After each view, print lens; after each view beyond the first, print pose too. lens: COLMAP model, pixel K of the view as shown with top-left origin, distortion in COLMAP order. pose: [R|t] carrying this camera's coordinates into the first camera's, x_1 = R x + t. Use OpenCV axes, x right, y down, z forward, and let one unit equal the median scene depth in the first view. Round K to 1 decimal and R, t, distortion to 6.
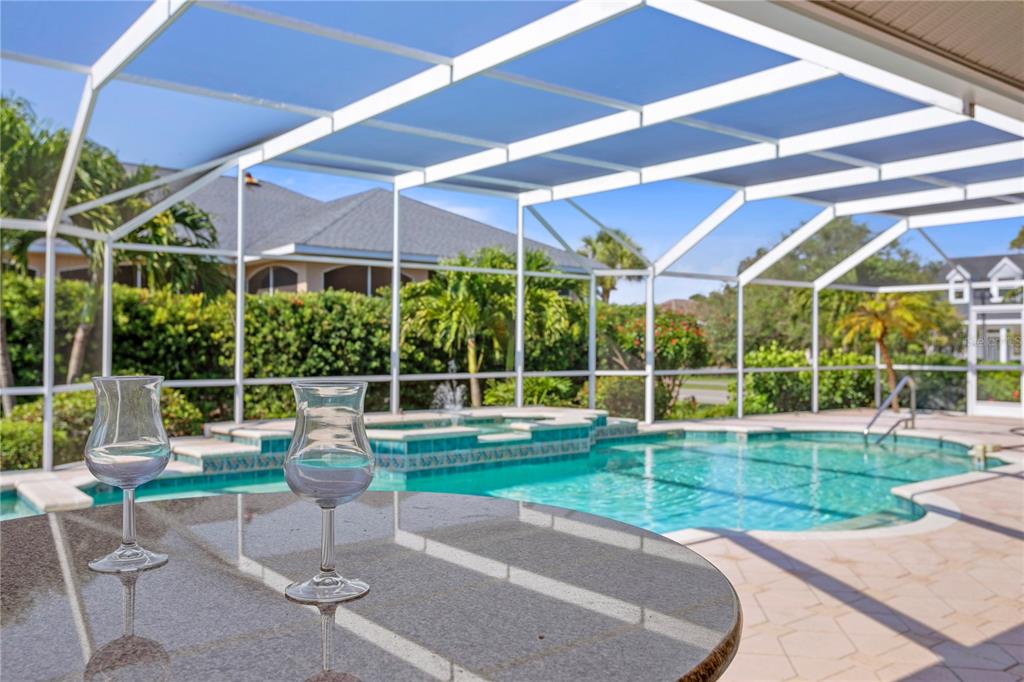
lens RADIAL K [[862.0, 0, 513.9], [0, 862.0, 343.4], [0, 0, 1]] dist [0.023740, 0.005837]
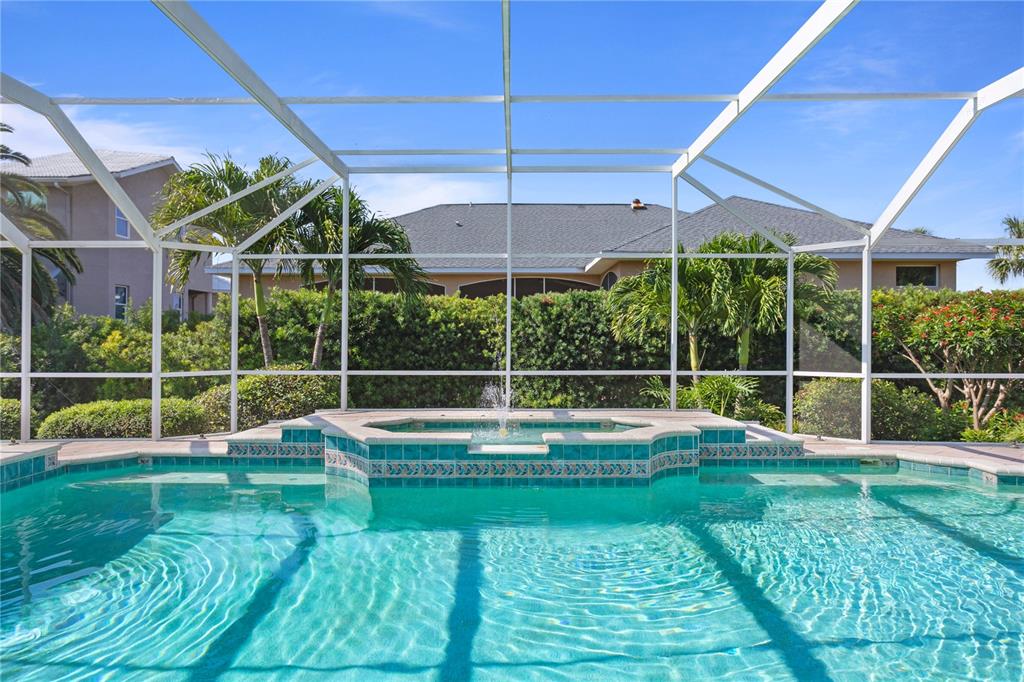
lens RADIAL K [[644.9, 0, 513.7], [0, 644.9, 342.5], [0, 0, 1]] dist [-0.015078, 0.004349]
pose [[0.778746, 0.000460, -0.627340, 0.268332], [0.001192, 0.999997, 0.002213, 0.004172], [0.627339, -0.002471, 0.778743, 0.373792]]
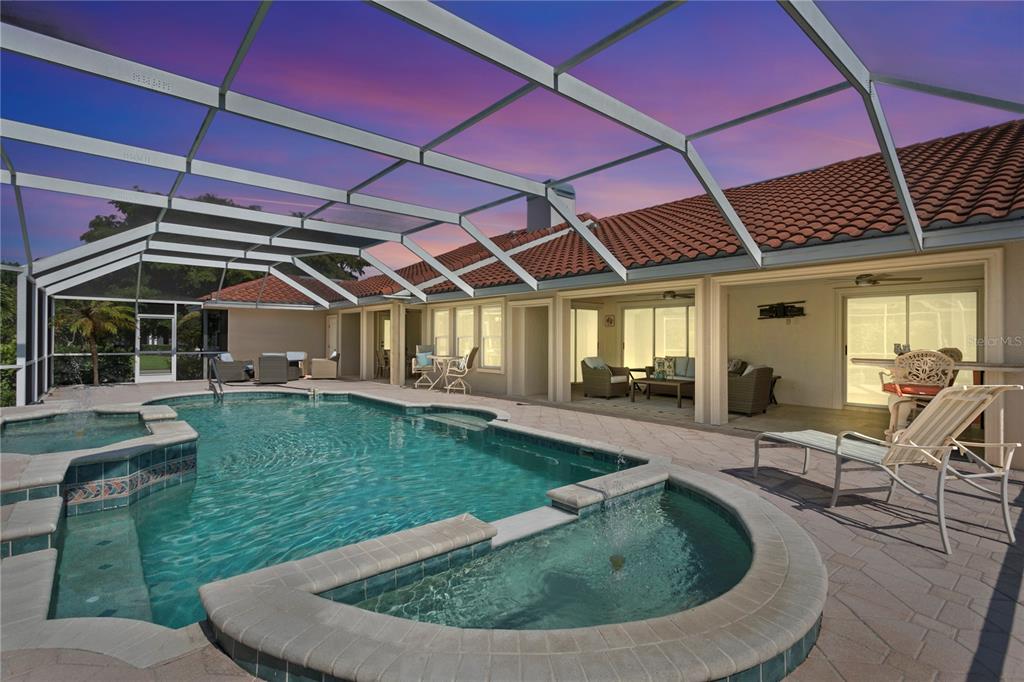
lens RADIAL K [[494.3, 0, 500.3], [0, 494.3, 328.6], [0, 0, 1]] dist [-0.019981, 0.005757]
pose [[-0.027888, 0.018715, 0.999436, -0.449811], [-0.003195, 0.999818, -0.018811, -0.001345], [-0.999606, -0.003718, -0.027823, 0.438575]]
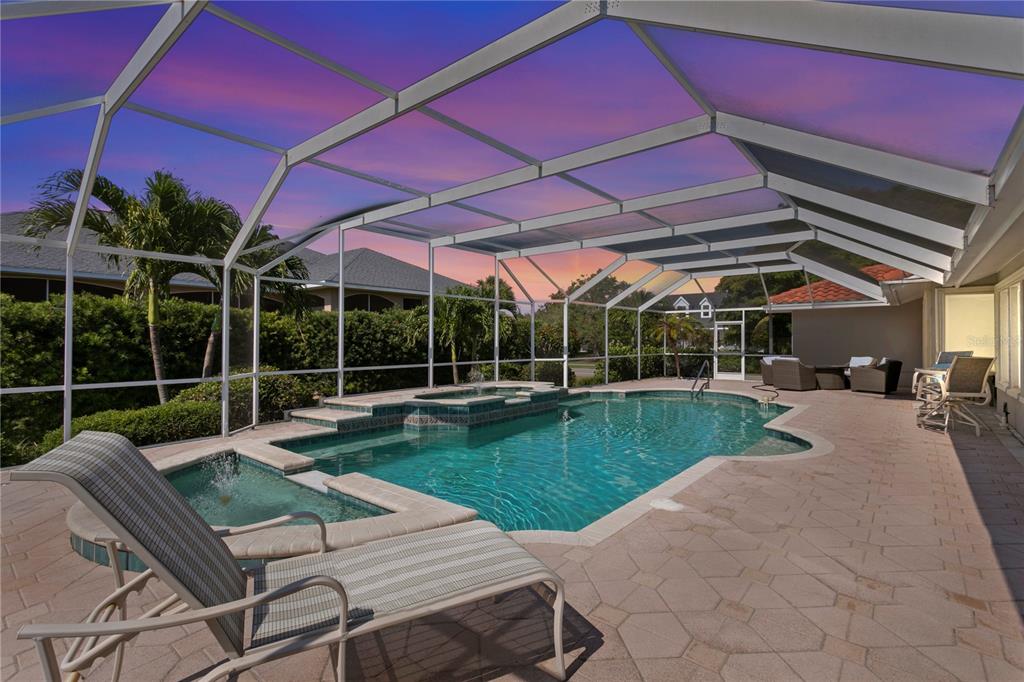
lens RADIAL K [[494.3, 0, 512.5], [0, 494.3, 341.1], [0, 0, 1]] dist [-0.019981, 0.005757]
pose [[0.977412, -0.005006, 0.211284, -0.154364], [0.004885, 0.999987, 0.001099, -0.003811], [-0.211287, -0.000042, 0.977424, 0.063026]]
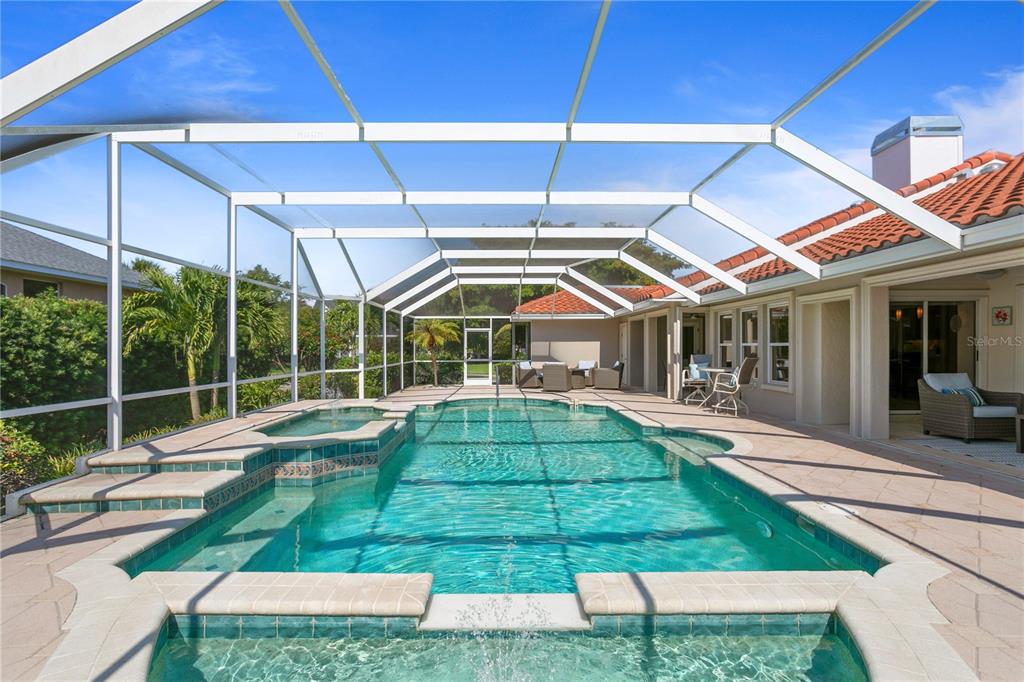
lens RADIAL K [[494.3, 0, 505.9], [0, 494.3, 352.2], [0, 0, 1]] dist [-0.019981, 0.005757]
pose [[0.611529, -0.013656, 0.791104, -0.341753], [0.005999, 0.999902, 0.012623, -0.002909], [-0.791199, -0.002974, 0.611551, 0.313070]]
